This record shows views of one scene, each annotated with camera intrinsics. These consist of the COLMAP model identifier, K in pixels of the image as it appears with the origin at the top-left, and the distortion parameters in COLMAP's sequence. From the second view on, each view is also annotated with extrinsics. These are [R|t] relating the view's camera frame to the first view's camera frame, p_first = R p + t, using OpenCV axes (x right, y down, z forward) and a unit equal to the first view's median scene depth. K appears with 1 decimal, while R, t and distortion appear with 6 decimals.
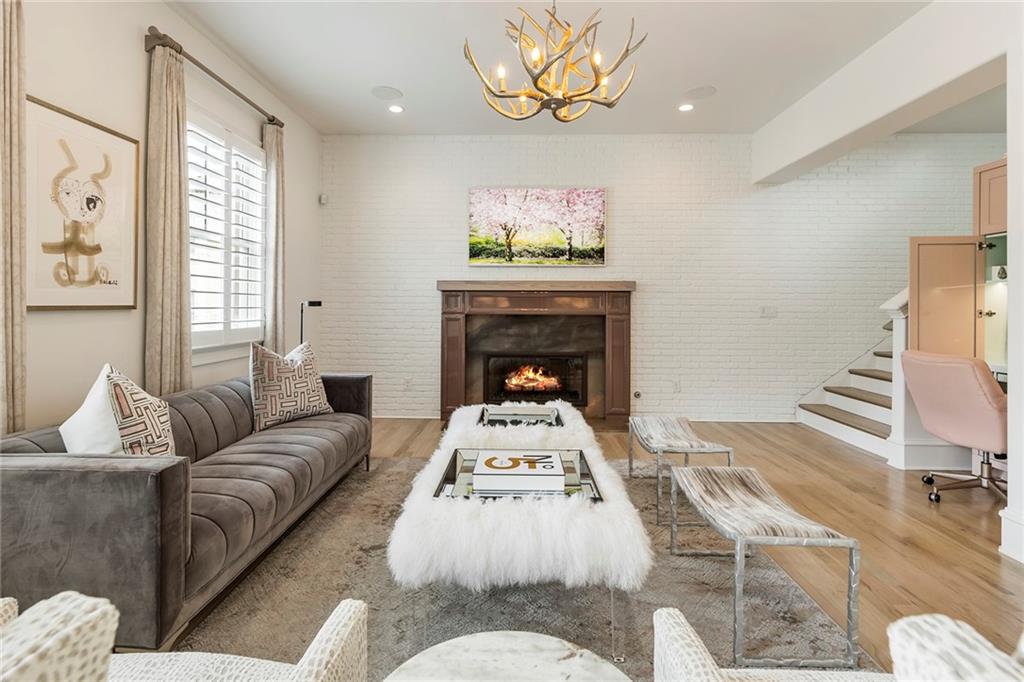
lens RADIAL K [[494.5, 0, 509.8], [0, 494.5, 302.8], [0, 0, 1]] dist [-0.003807, -0.000966]
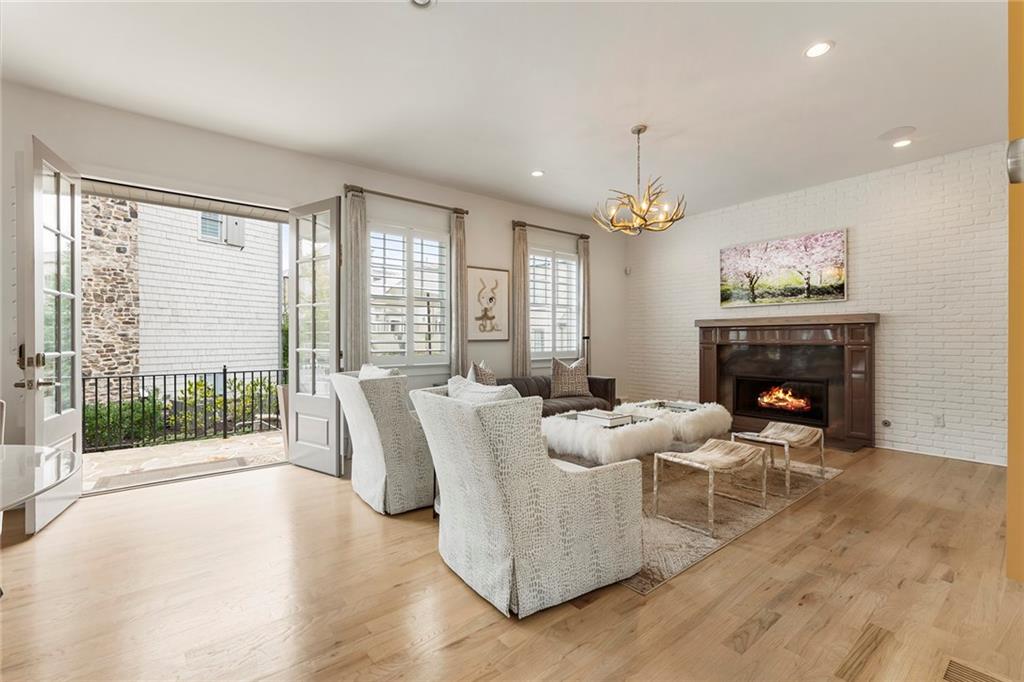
lens RADIAL K [[440.3, 0, 512.0], [0, 440.3, 341.0], [0, 0, 1]] dist [-0.000211, -0.000007]
pose [[0.635879, -0.002162, -0.771785, 0.473168], [0.012054, 0.999902, 0.007130, -0.000789], [0.771694, -0.013837, 0.635843, -0.181837]]
